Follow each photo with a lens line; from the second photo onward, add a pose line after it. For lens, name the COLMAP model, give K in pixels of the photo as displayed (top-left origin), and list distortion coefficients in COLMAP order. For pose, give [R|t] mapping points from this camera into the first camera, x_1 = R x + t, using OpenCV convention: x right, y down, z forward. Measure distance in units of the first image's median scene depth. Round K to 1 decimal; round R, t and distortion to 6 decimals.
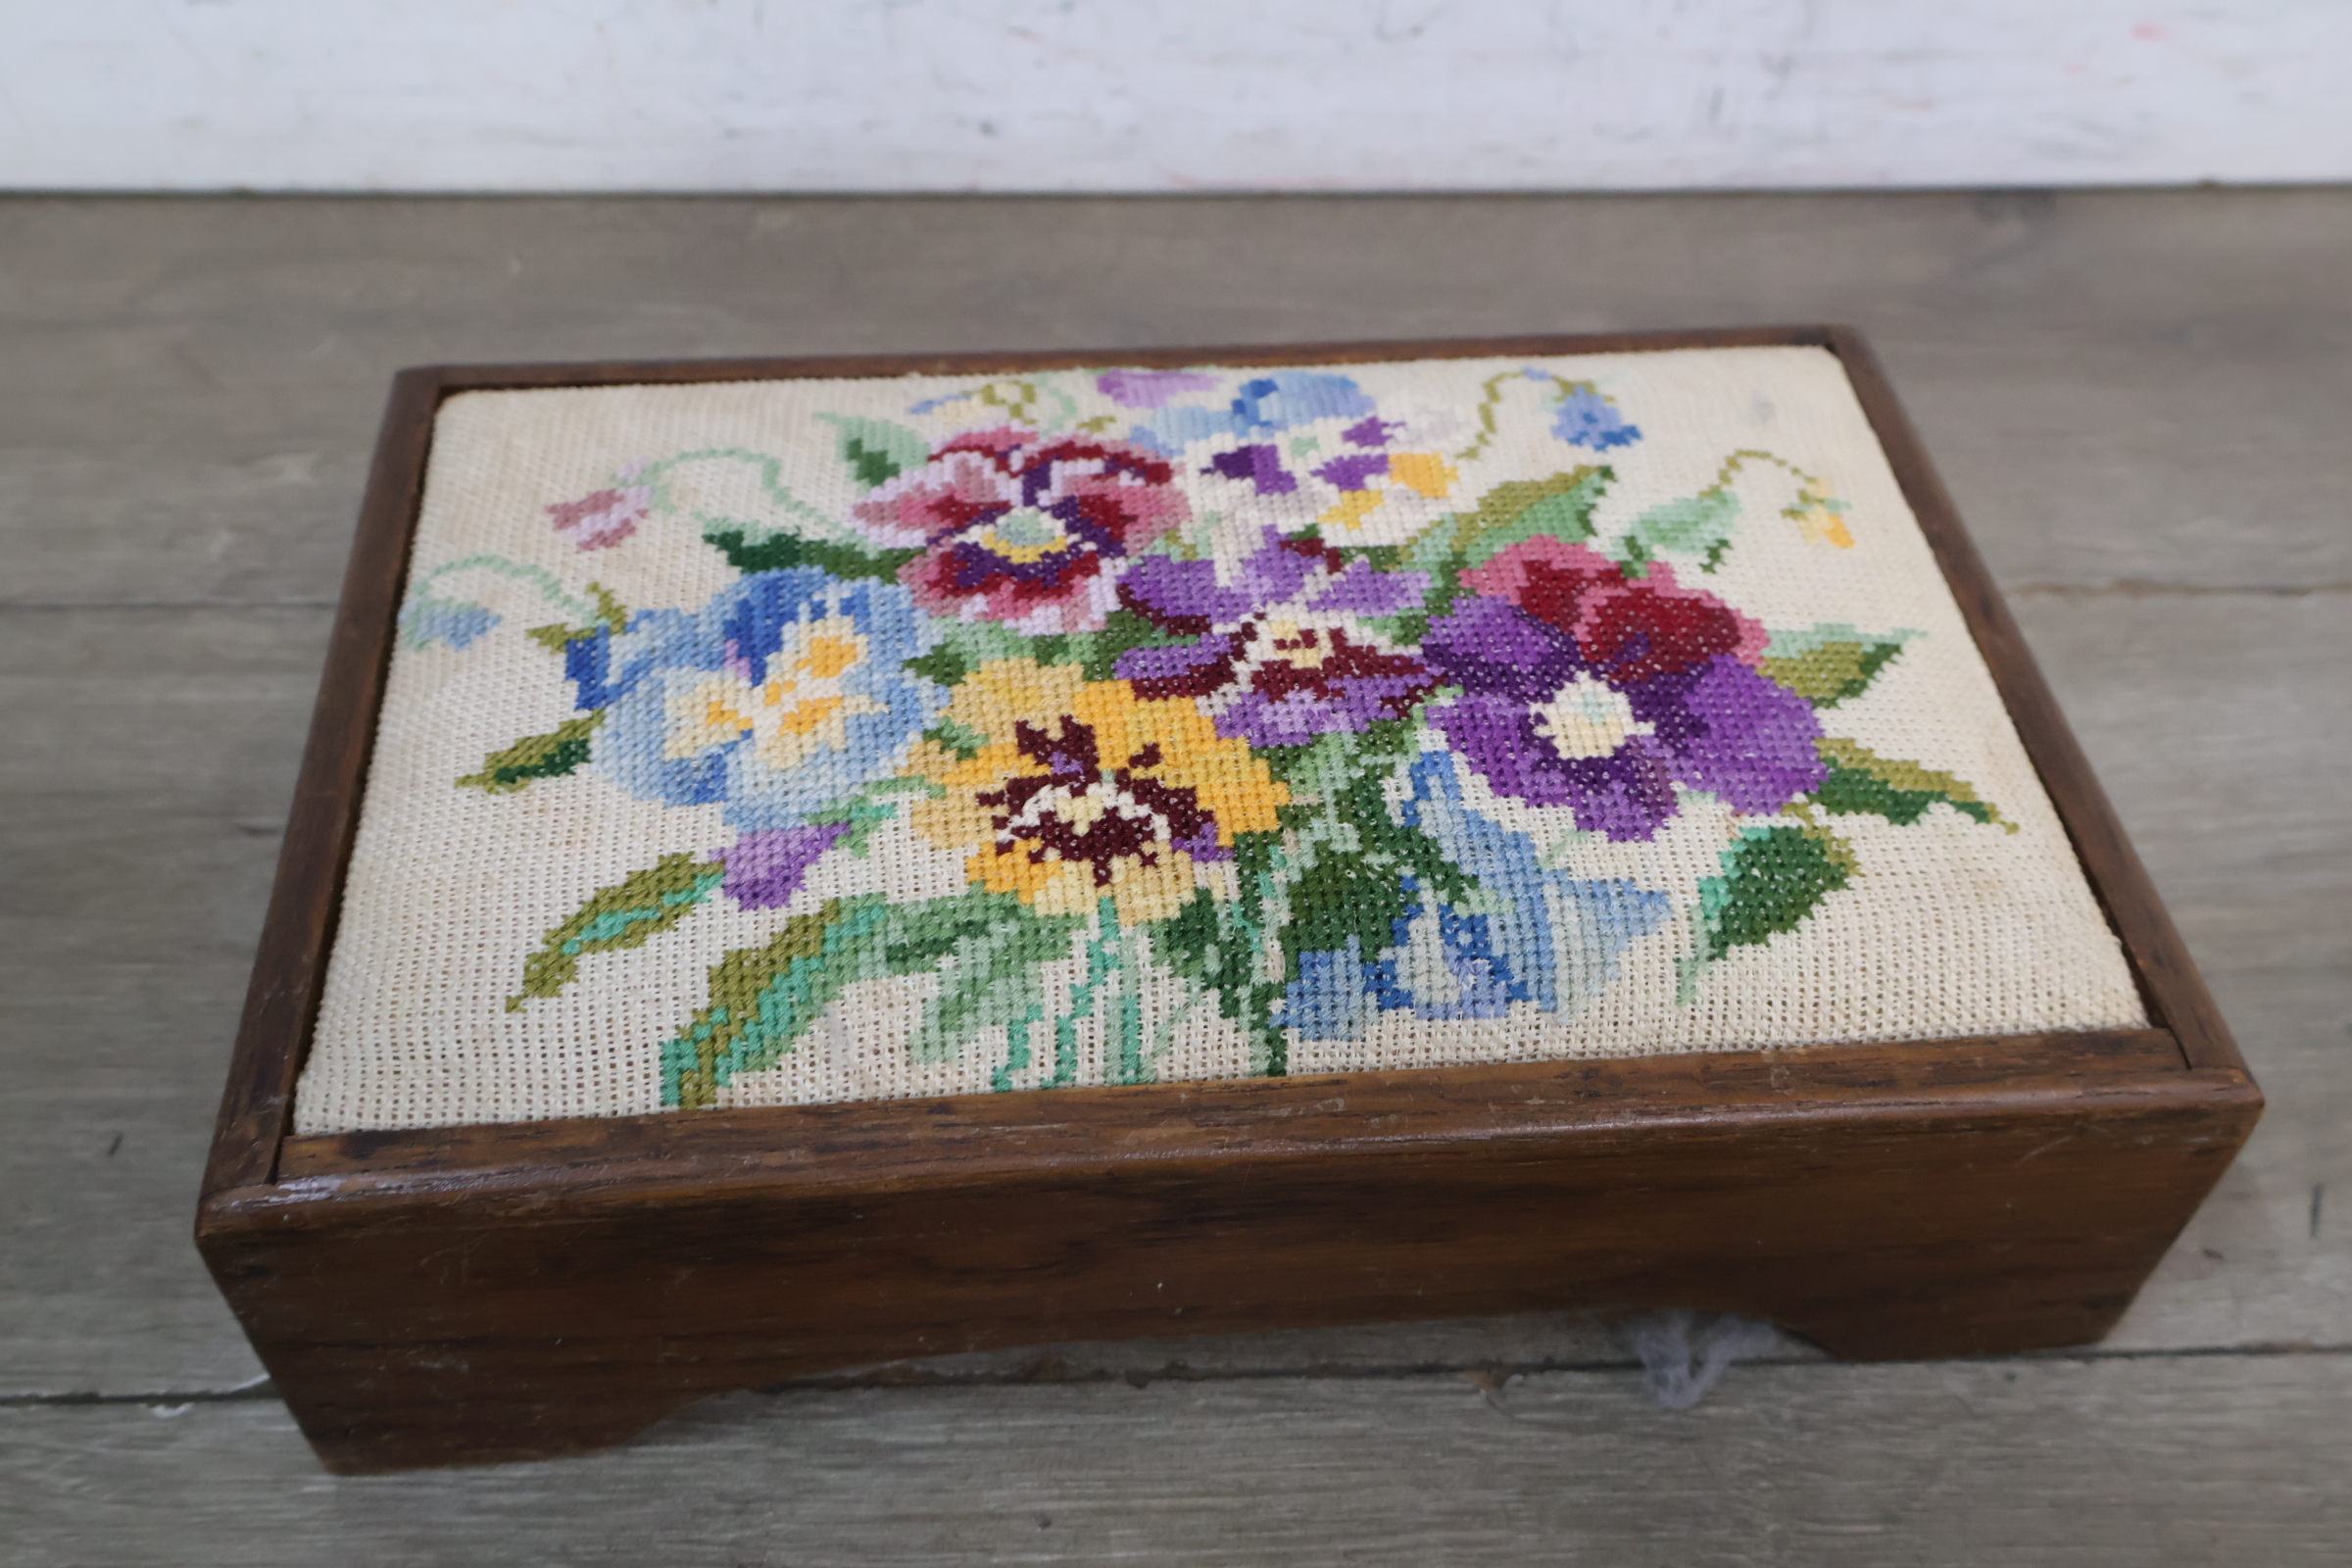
lens RADIAL K [[2234.6, 0, 1186.4], [0, 2234.6, 783.8], [0, 0, 1]] dist [0.000998, 0.018878]
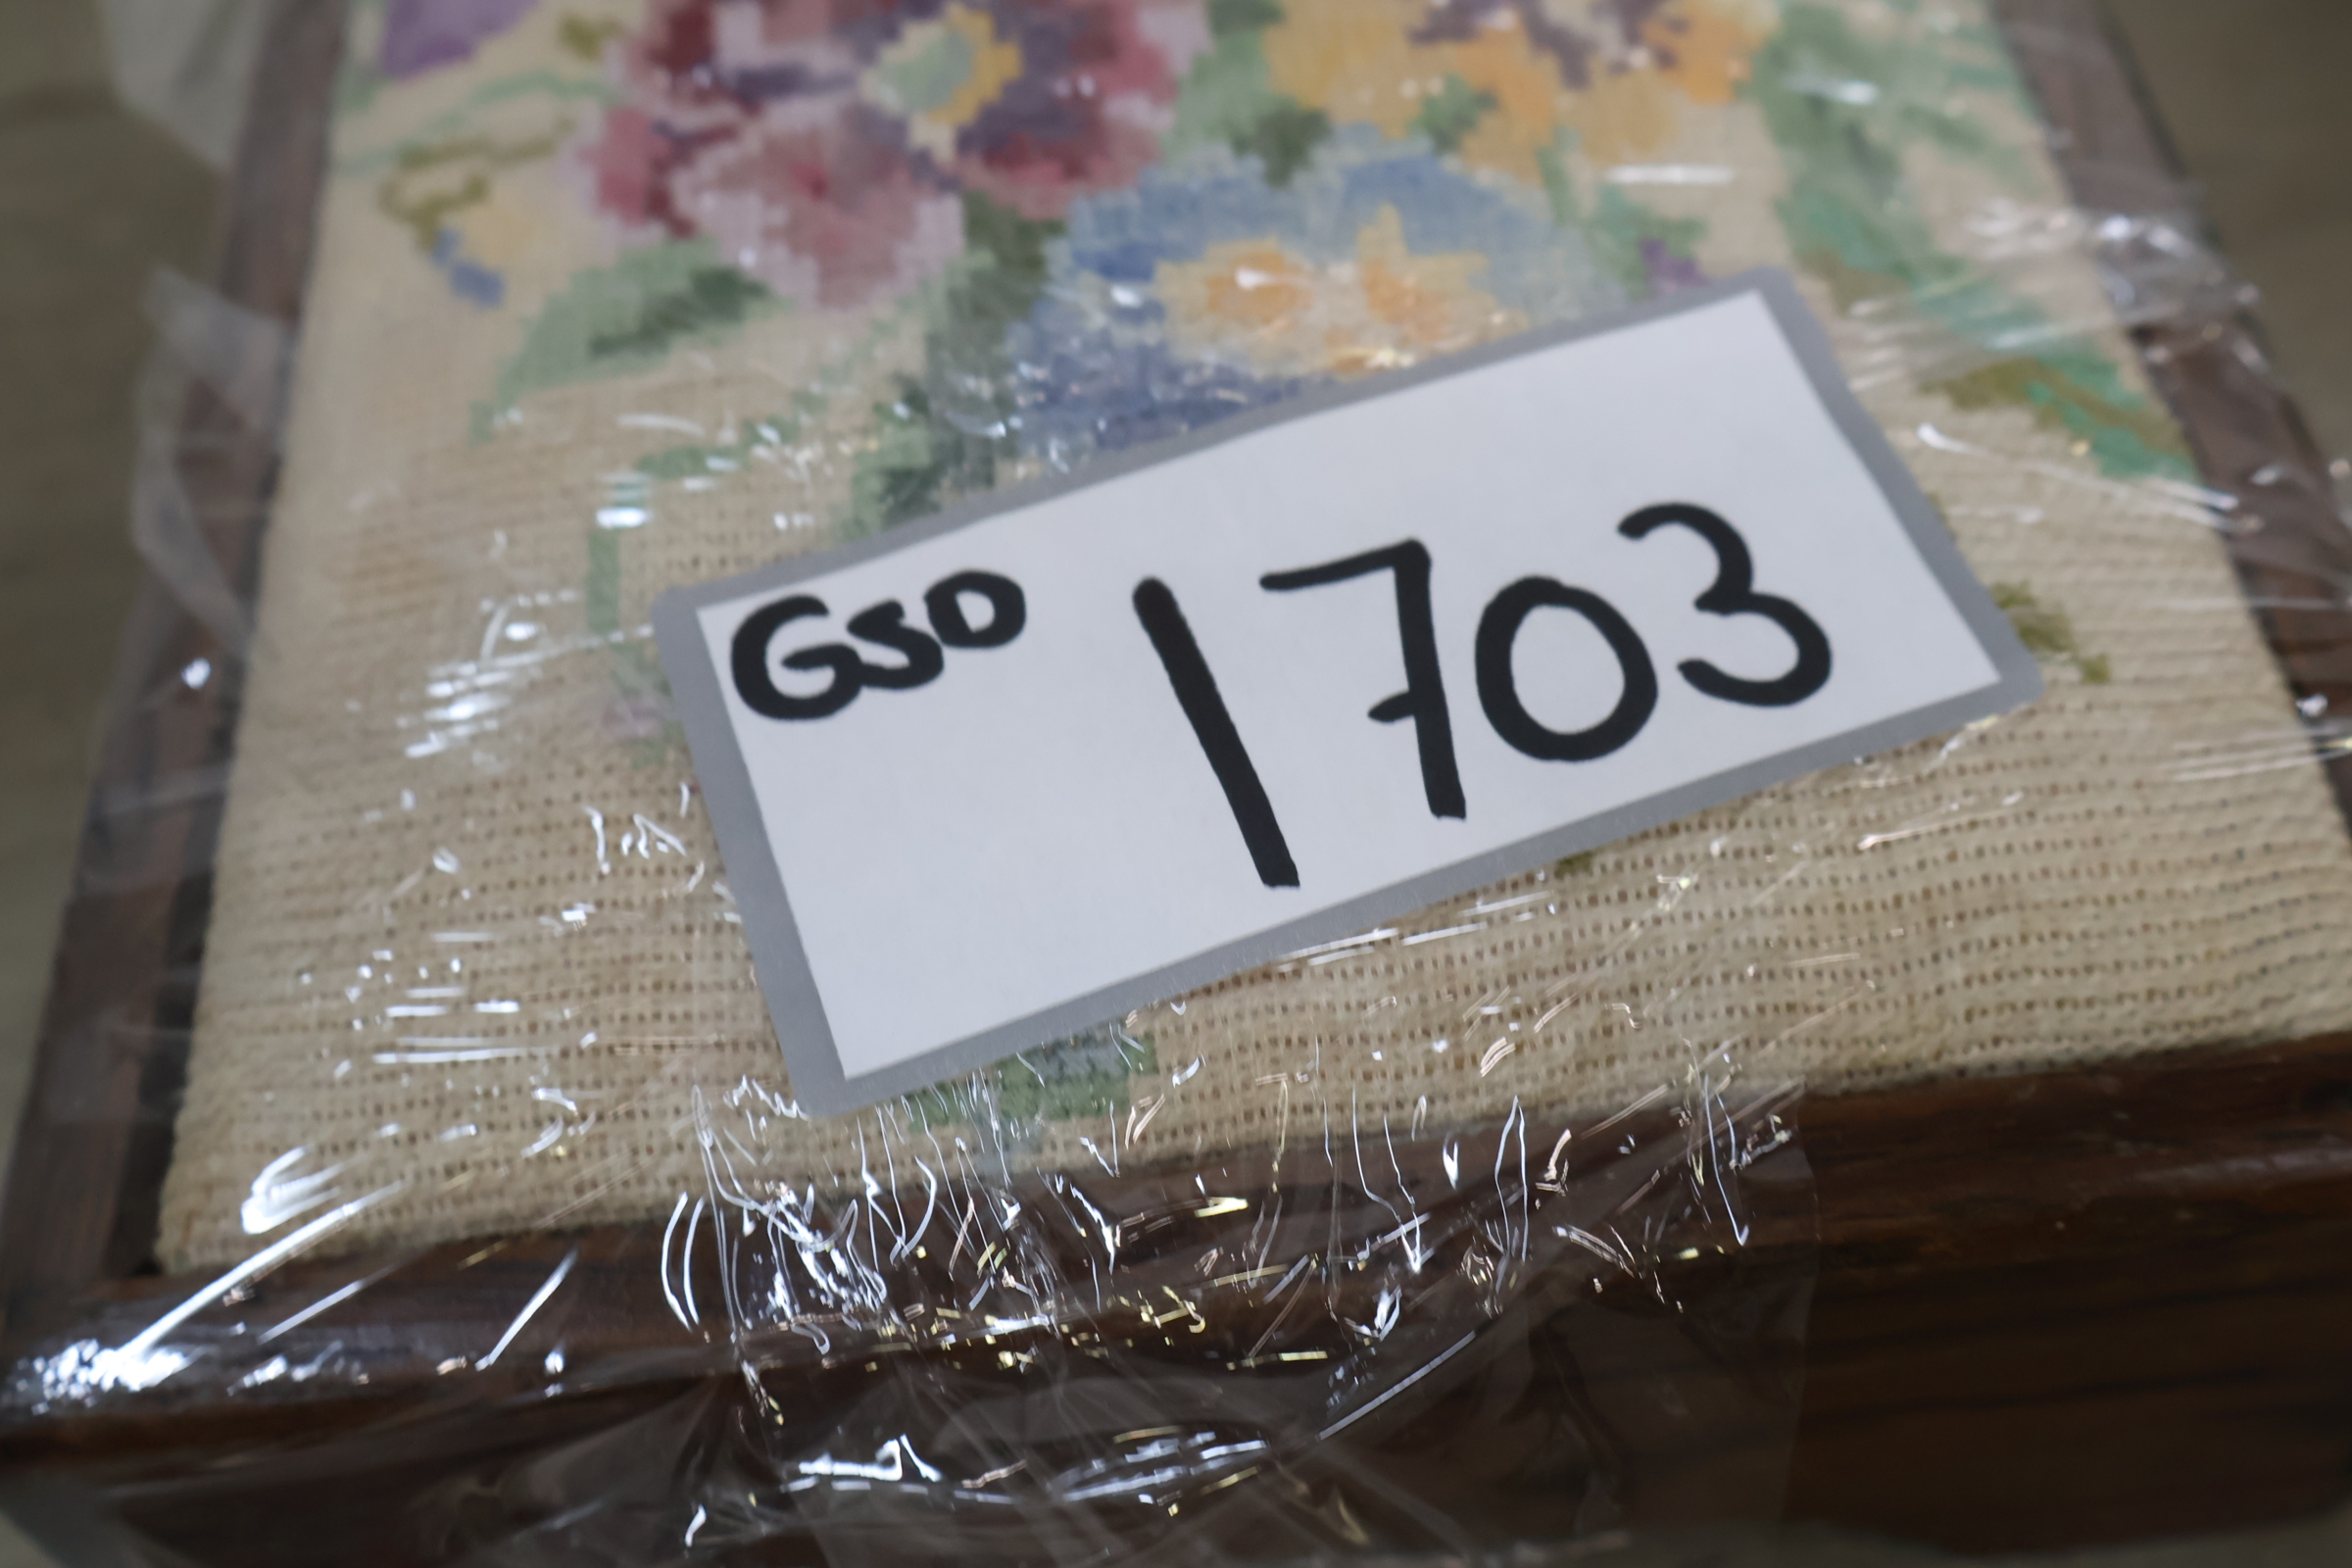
lens RADIAL K [[2604.4, 0, 1188.3], [0, 2604.4, 697.6], [0, 0, 1]] dist [0.020635, 0.010287]
pose [[0.000975, -0.816914, 0.576758, -0.616206], [0.780928, 0.360877, 0.509822, -0.362930], [-0.624620, 0.449909, 0.638303, 0.675336]]
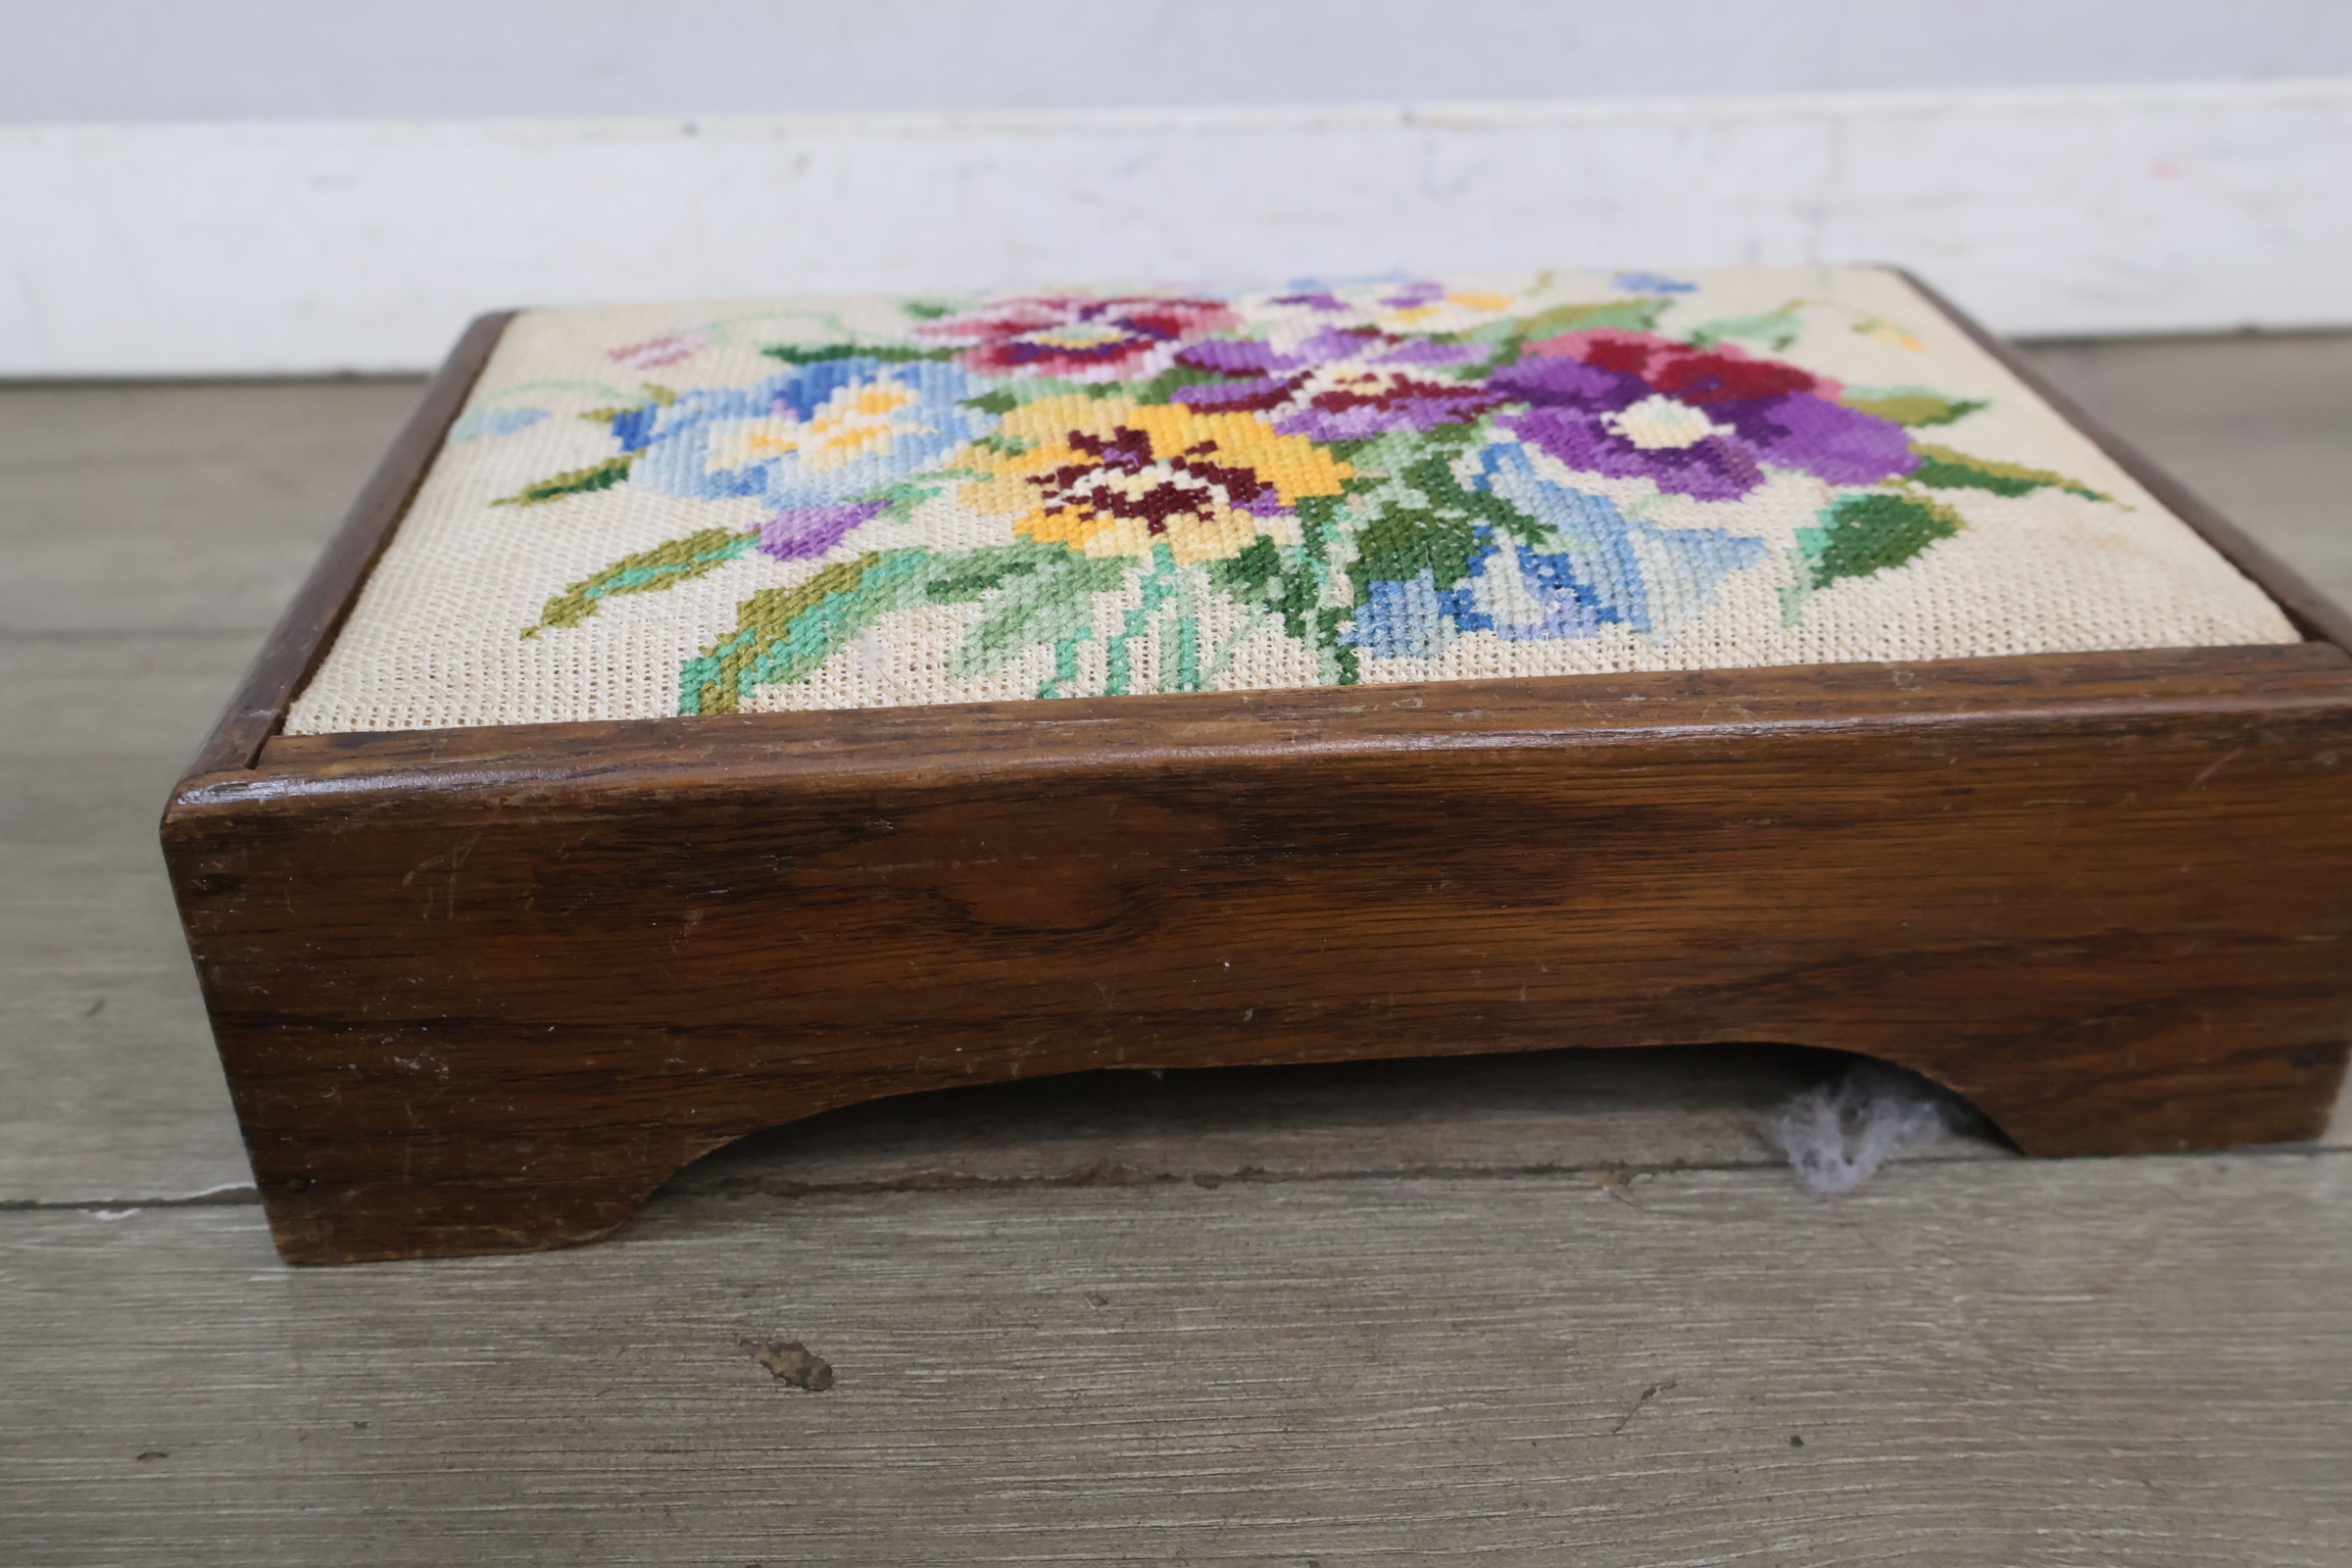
lens RADIAL K [[2228.9, 0, 1190.0], [0, 2228.9, 766.5], [0, 0, 1]] dist [0.005362, 0.011477]
pose [[0.999114, -0.026043, -0.033060, 0.004657], [0.014668, 0.951765, -0.306476, 0.407117], [0.039447, 0.305720, 0.951304, 0.128918]]
